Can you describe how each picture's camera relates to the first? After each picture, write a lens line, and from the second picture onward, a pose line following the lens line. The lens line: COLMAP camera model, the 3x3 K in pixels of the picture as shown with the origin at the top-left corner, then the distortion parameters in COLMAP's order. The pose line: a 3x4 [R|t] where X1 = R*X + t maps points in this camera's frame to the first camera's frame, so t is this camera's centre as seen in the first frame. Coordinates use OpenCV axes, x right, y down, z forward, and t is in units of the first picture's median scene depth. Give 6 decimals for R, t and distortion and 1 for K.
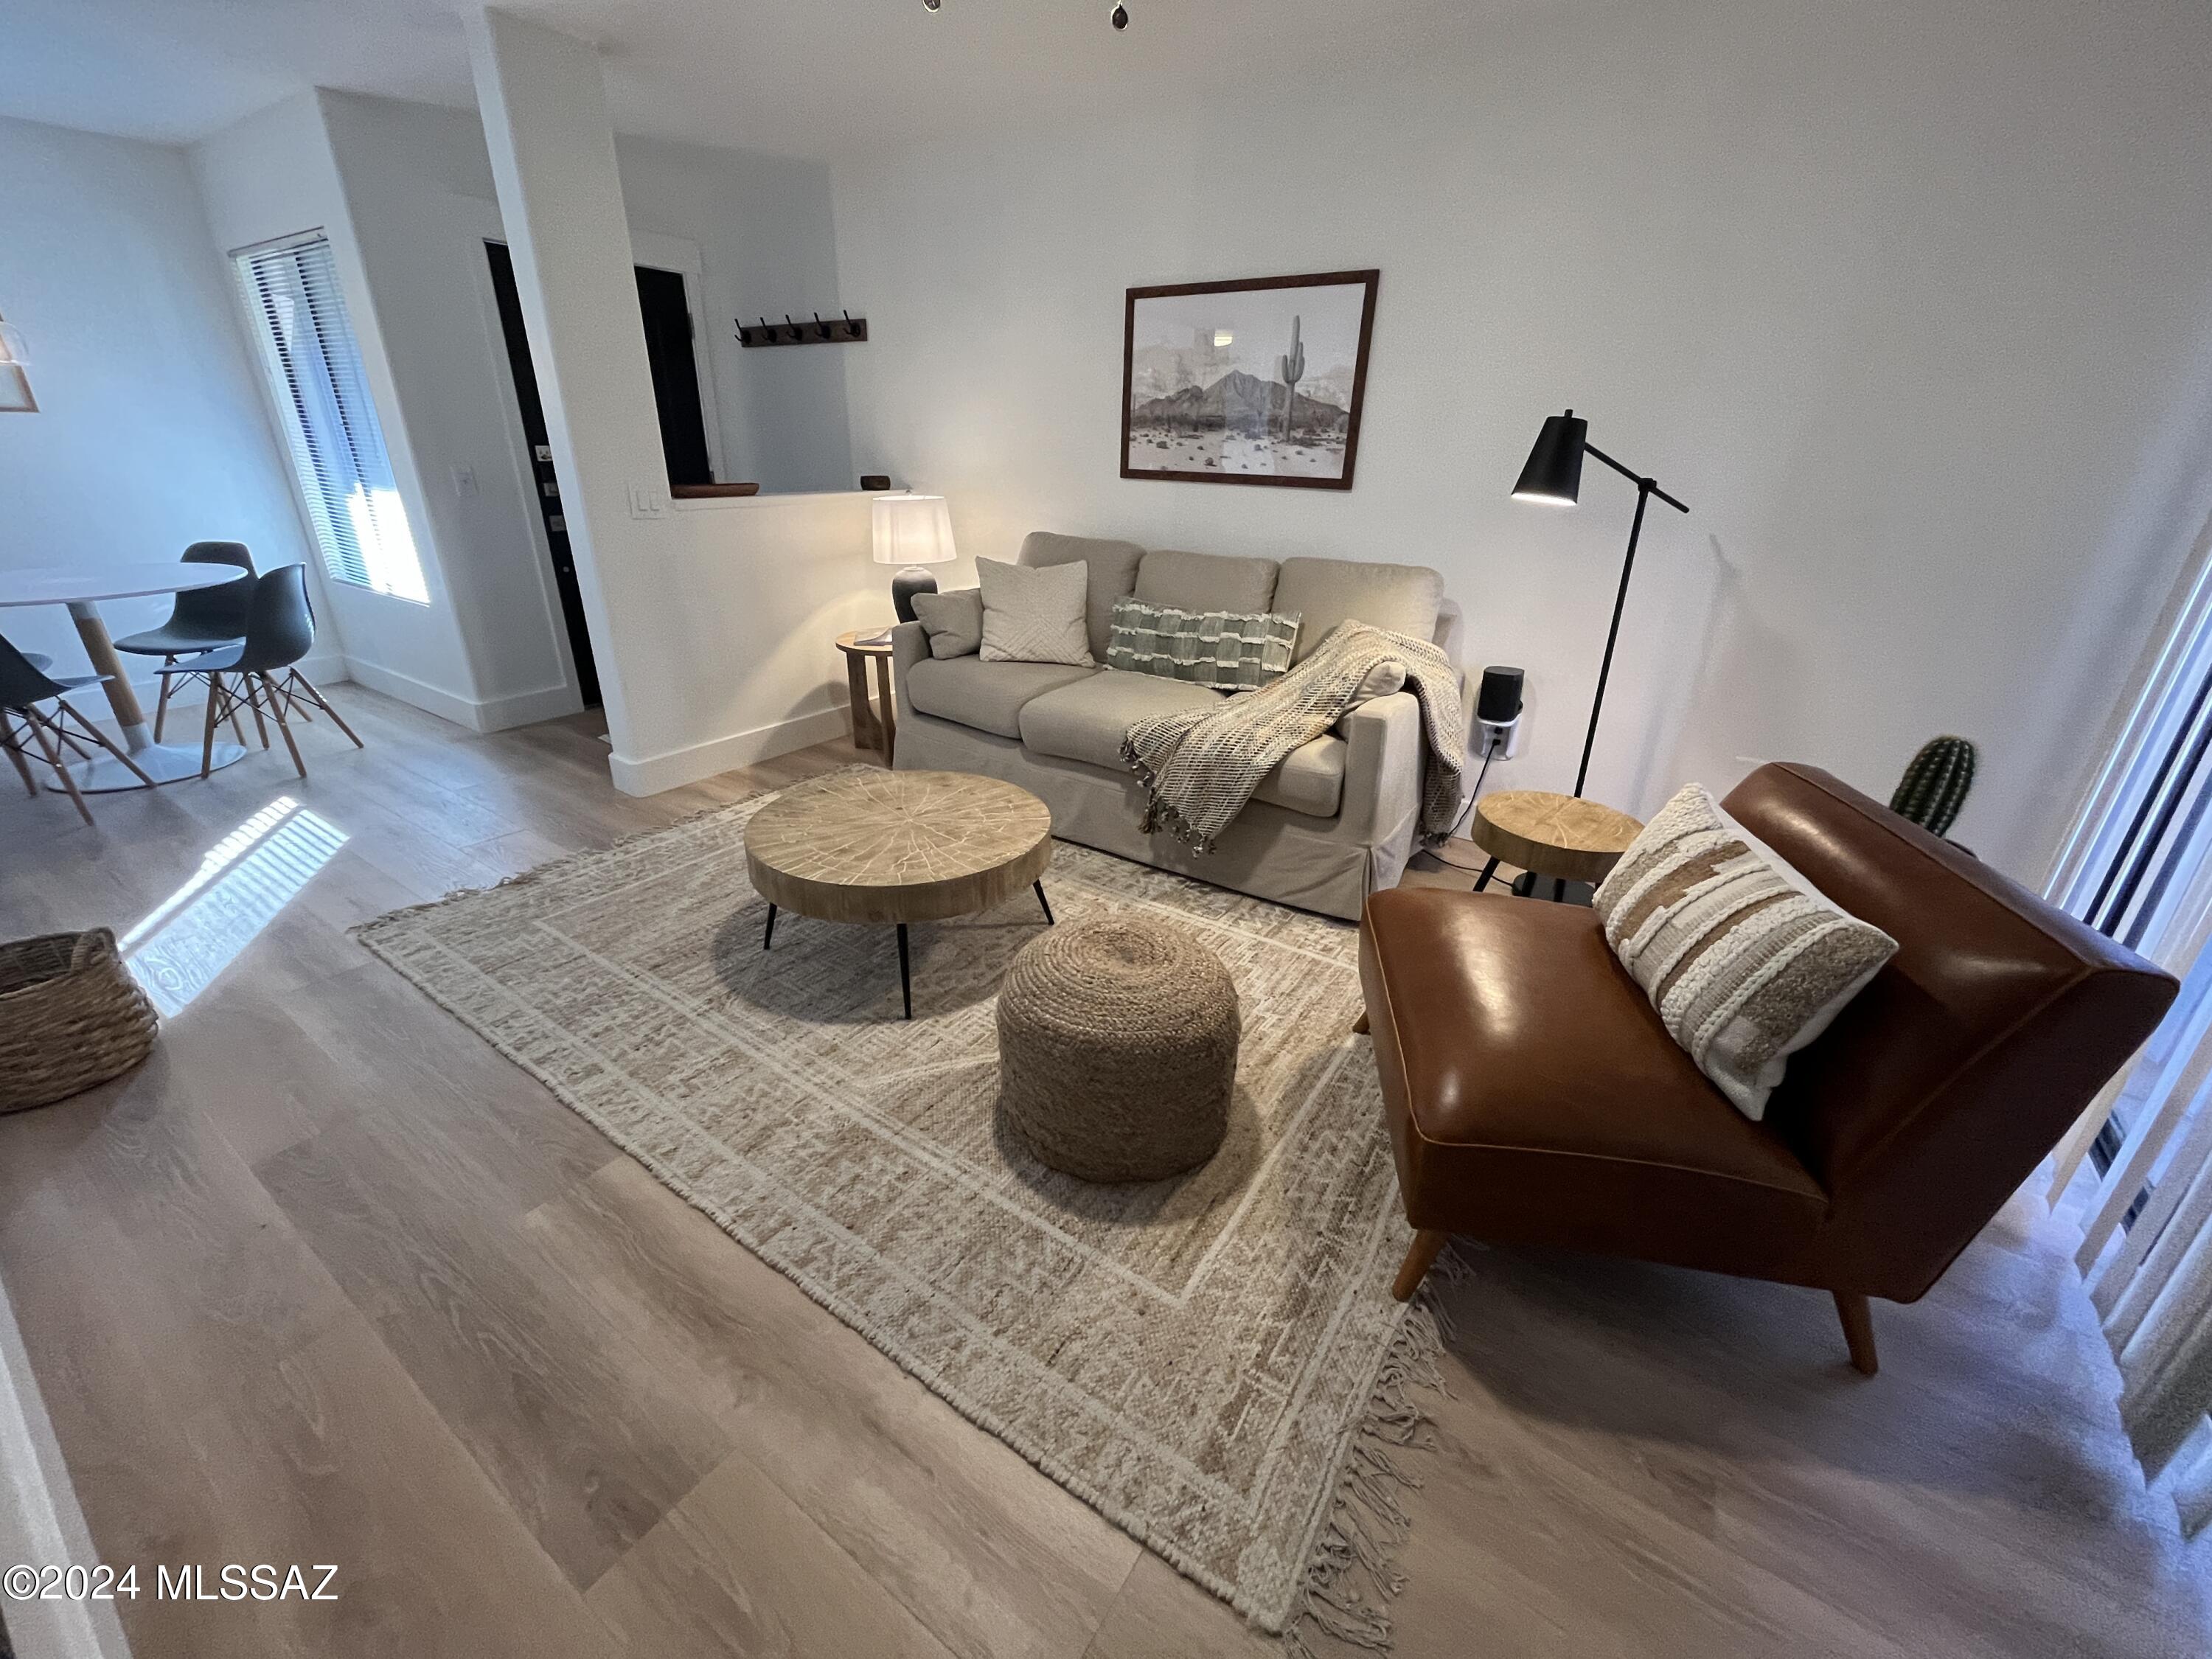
lens RADIAL K [[891.4, 0, 1106.0], [0, 891.4, 829.5], [0, 0, 1]] dist [-0.002768, -0.000552]
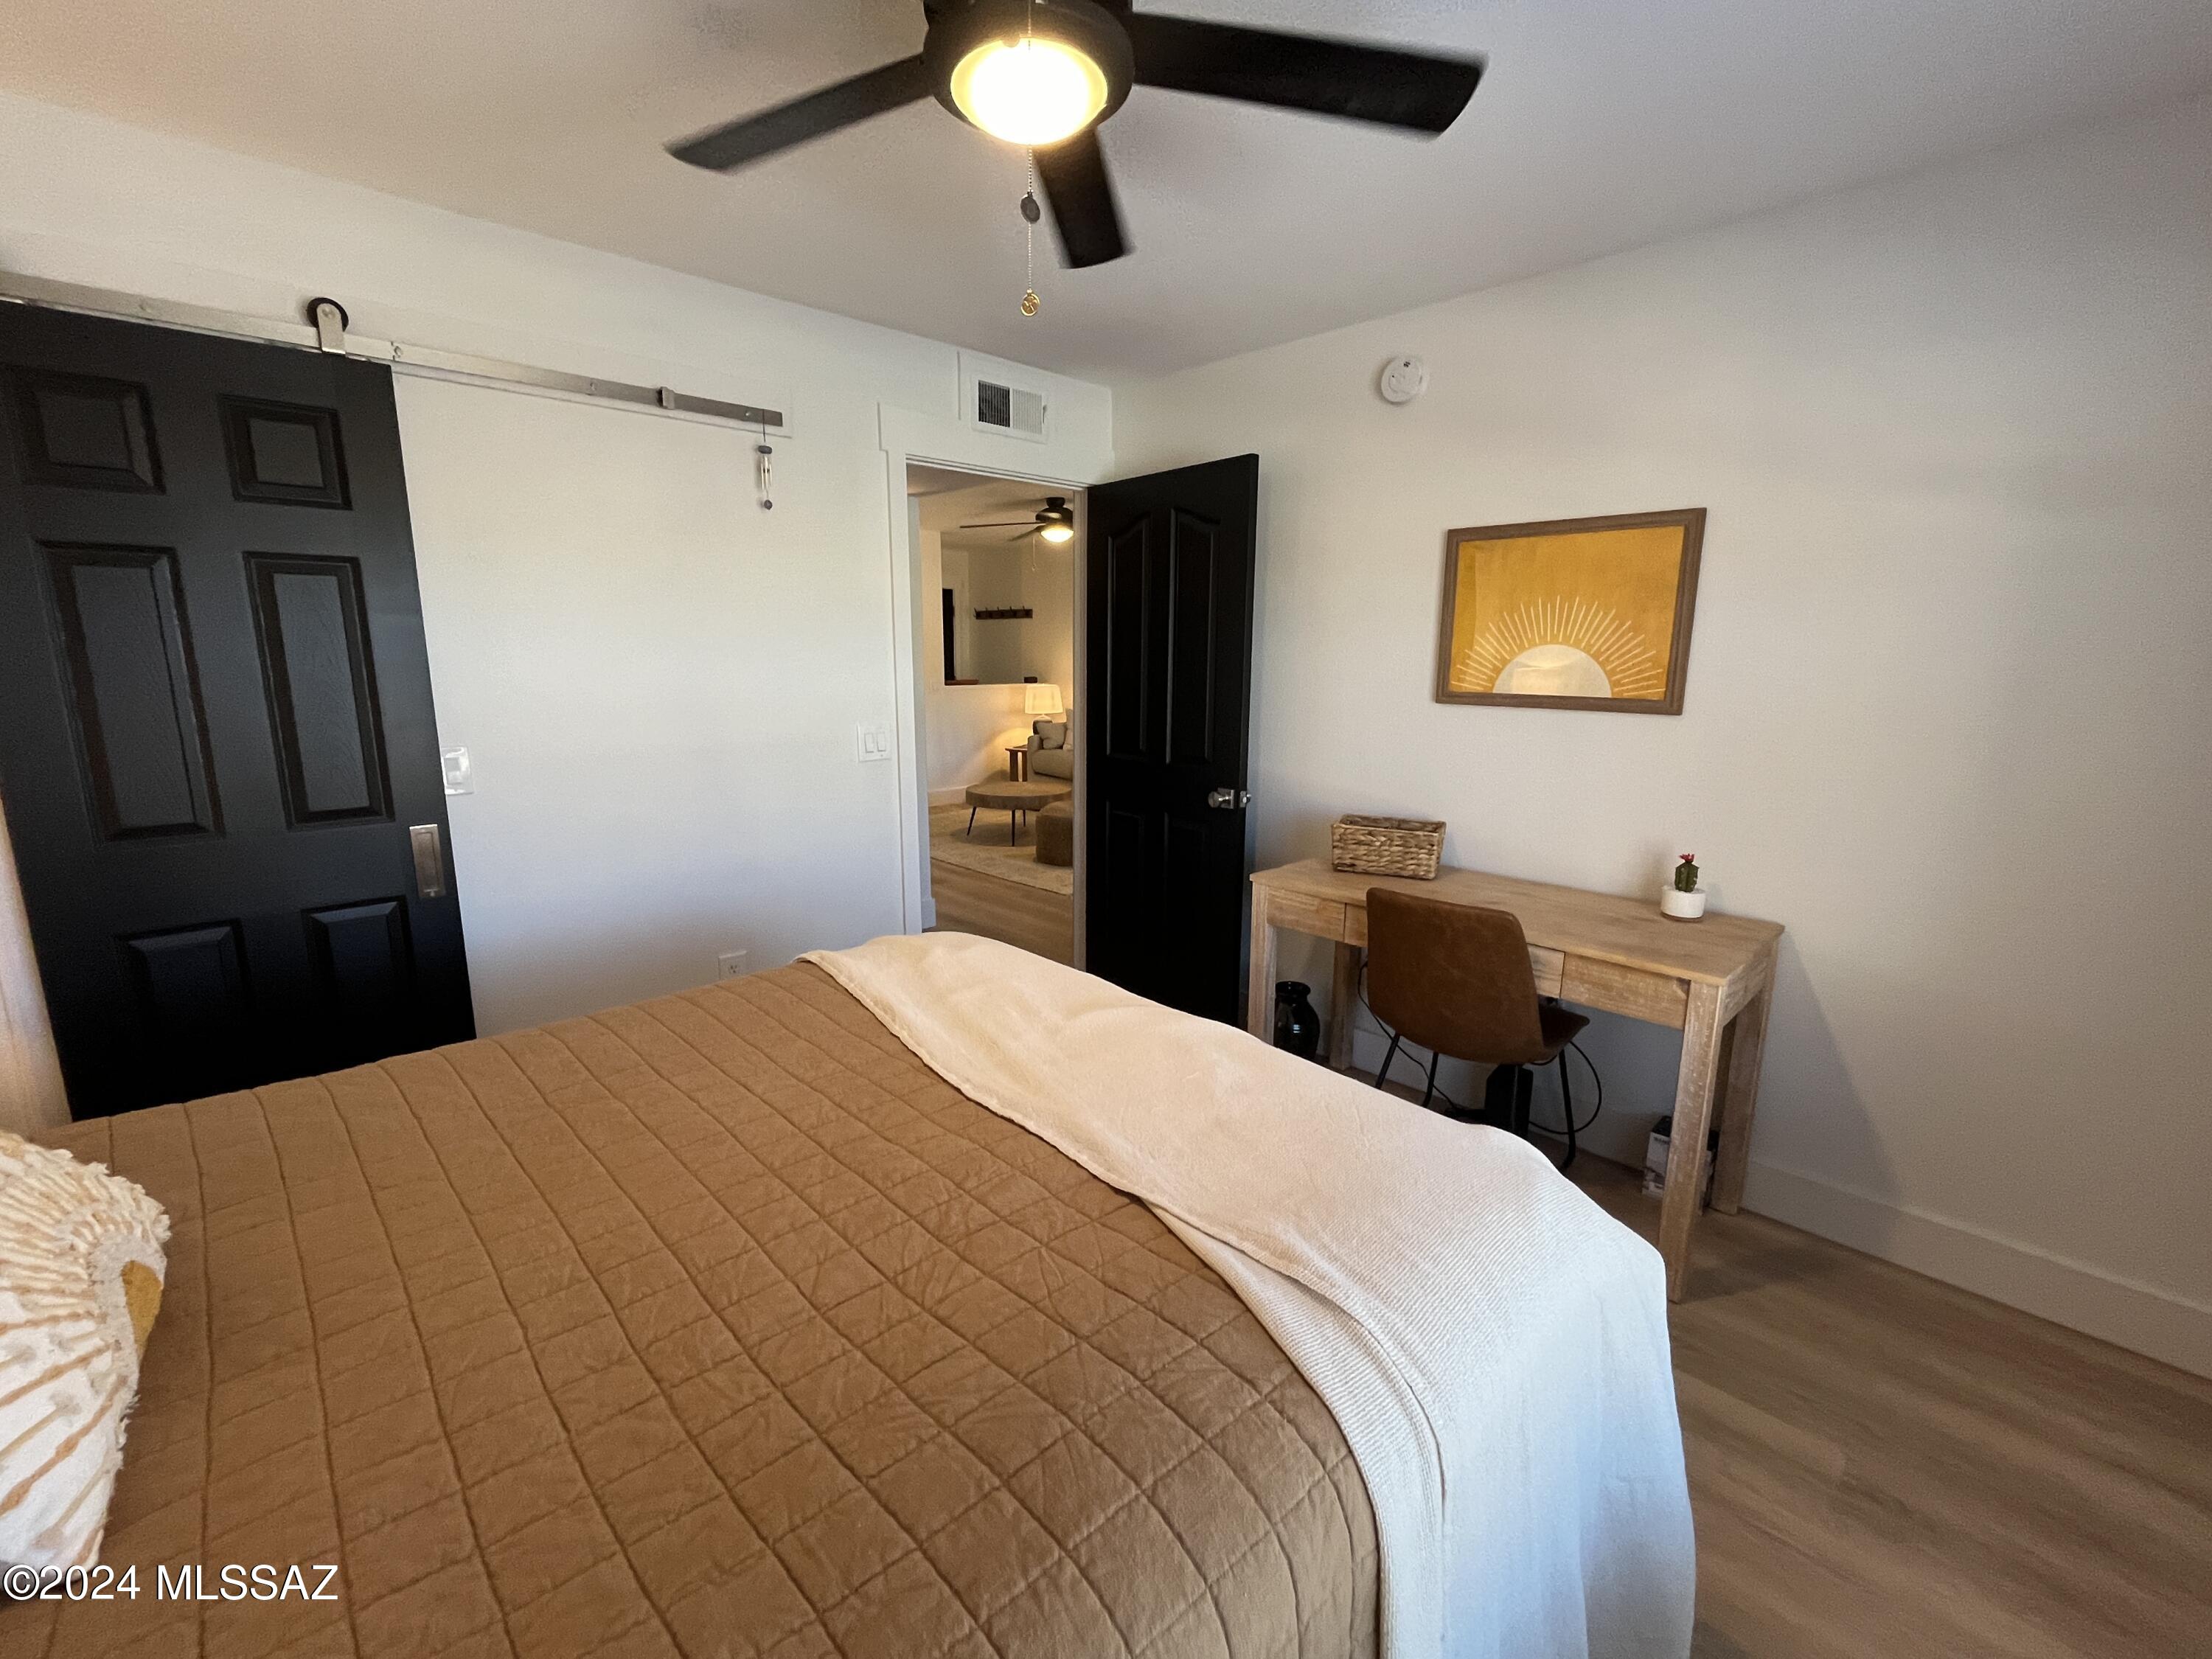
lens RADIAL K [[891.4, 0, 1106.0], [0, 891.4, 829.5], [0, 0, 1]] dist [-0.002768, -0.000552]
pose [[0.980988, 0.024358, -0.192535, 0.552806], [-0.064941, 0.976100, -0.207394, 0.640809], [0.182882, 0.215954, 0.959124, -1.529545]]
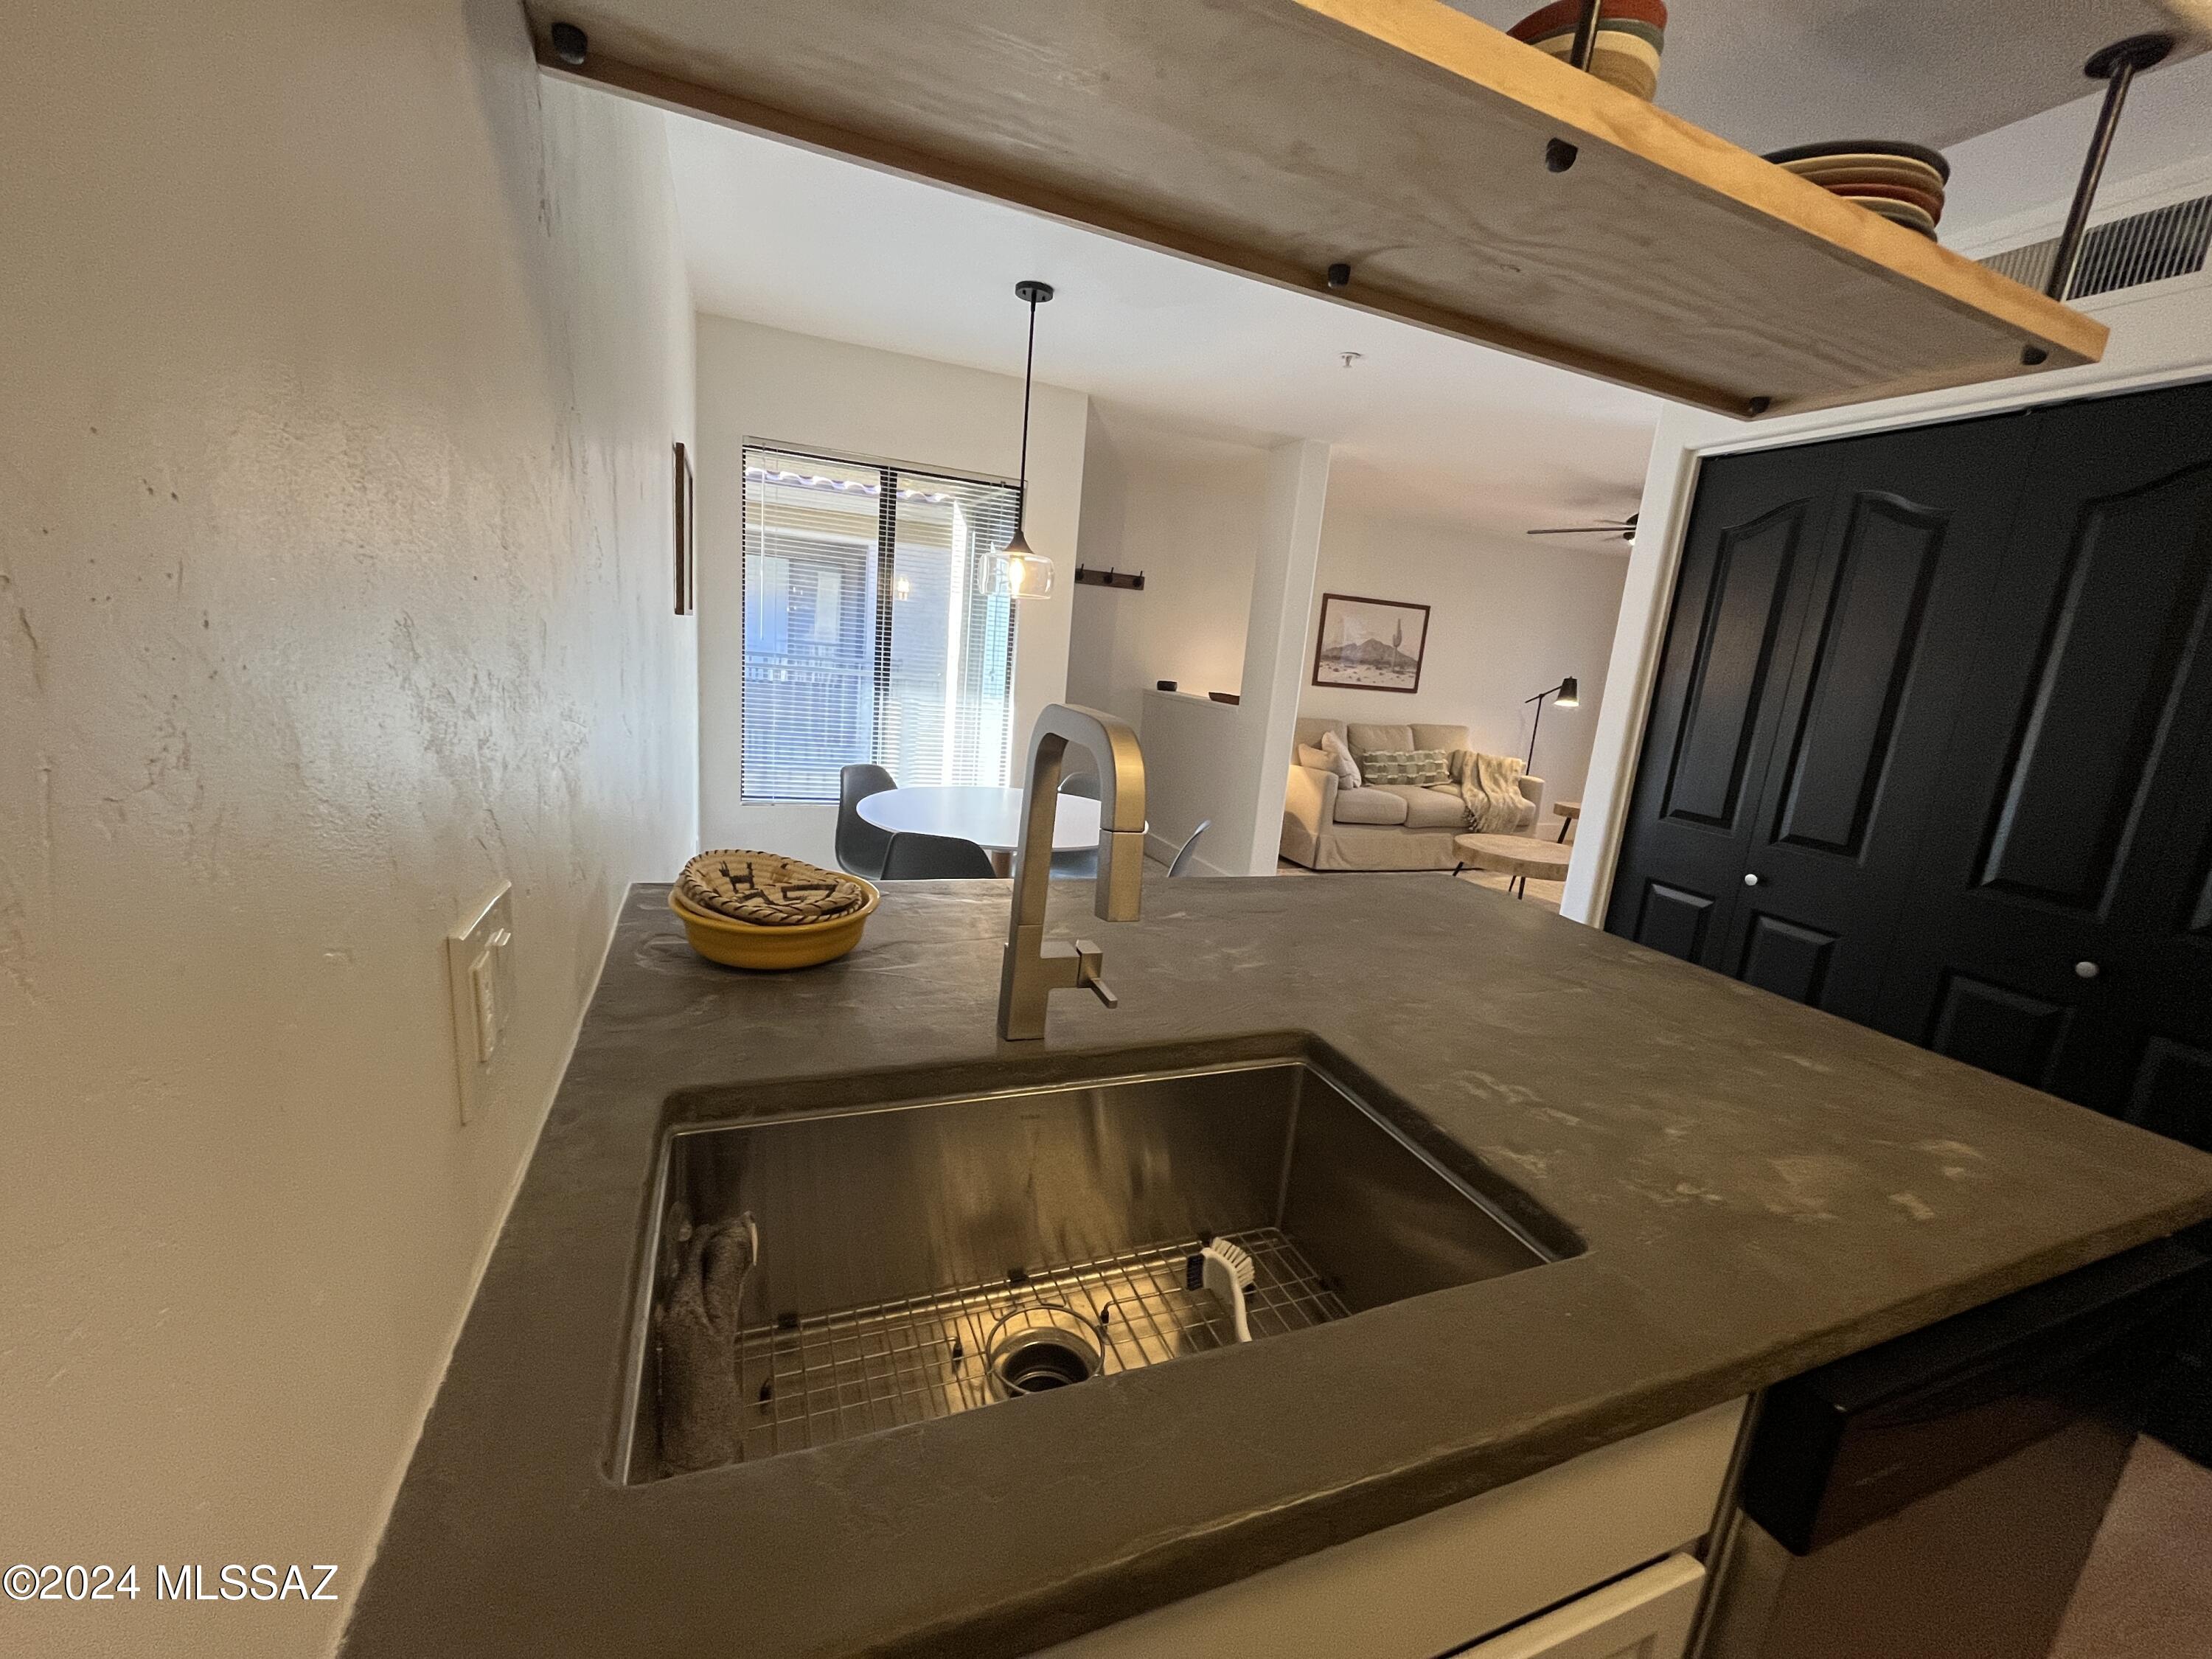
lens RADIAL K [[891.4, 0, 1106.0], [0, 891.4, 829.5], [0, 0, 1]] dist [-0.002768, -0.000552]
pose [[0.551216, -0.151461, 0.820500, -2.488171], [0.264953, 0.964261, 0.000002, -0.317647], [-0.791177, 0.217393, 0.571646, 0.511059]]
